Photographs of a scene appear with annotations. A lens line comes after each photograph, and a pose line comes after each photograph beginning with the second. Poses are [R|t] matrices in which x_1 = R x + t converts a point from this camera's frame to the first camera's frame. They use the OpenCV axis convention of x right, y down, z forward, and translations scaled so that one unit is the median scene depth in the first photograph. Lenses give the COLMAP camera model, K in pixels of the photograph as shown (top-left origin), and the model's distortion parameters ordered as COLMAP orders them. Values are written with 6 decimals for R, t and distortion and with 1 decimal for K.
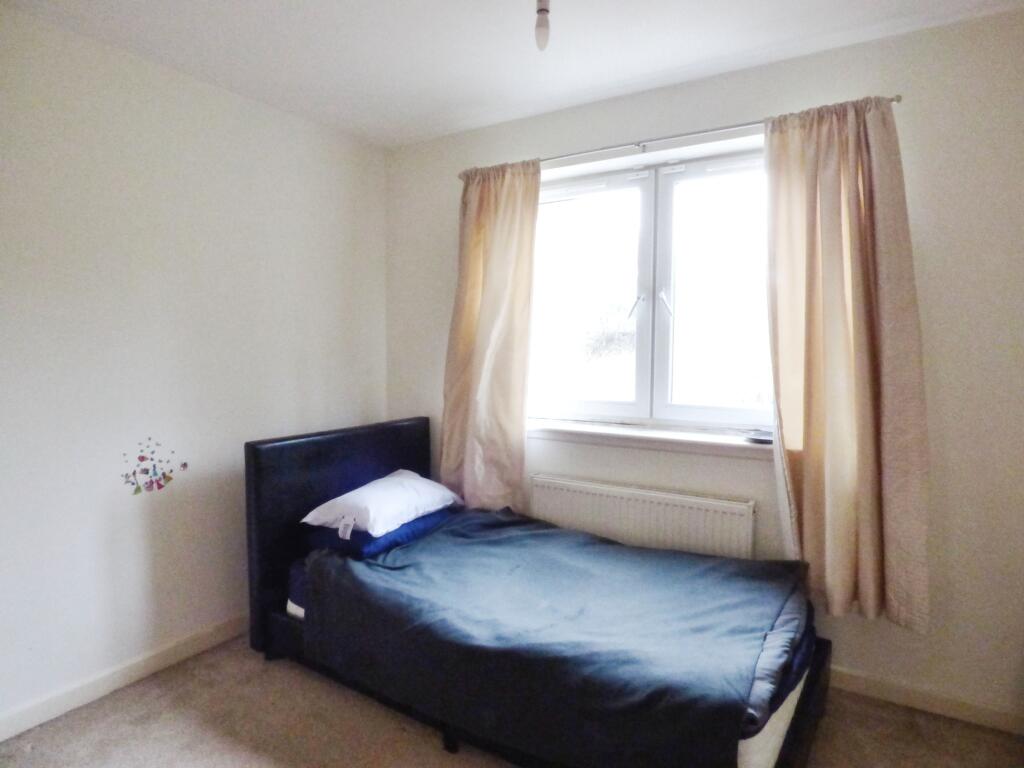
lens RADIAL K [[608.0, 0, 512.3], [0, 608.0, 383.4], [0, 0, 1]] dist [-0.002443, -0.042087]
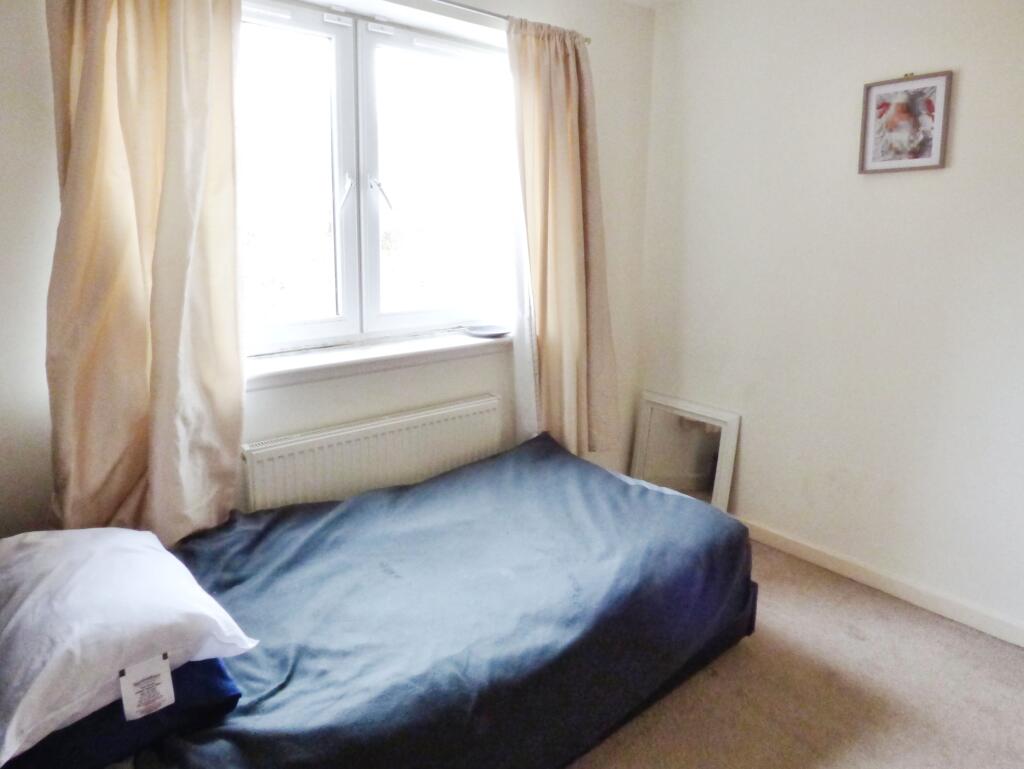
lens RADIAL K [[633.0, 0, 511.7], [0, 633.0, 330.0], [0, 0, 1]] dist [-0.005122, -0.003197]
pose [[0.302572, -0.140508, 0.942713, -0.611935], [0.062636, 0.989868, 0.127432, -0.052280], [-0.951066, 0.020491, 0.308307, 0.648816]]
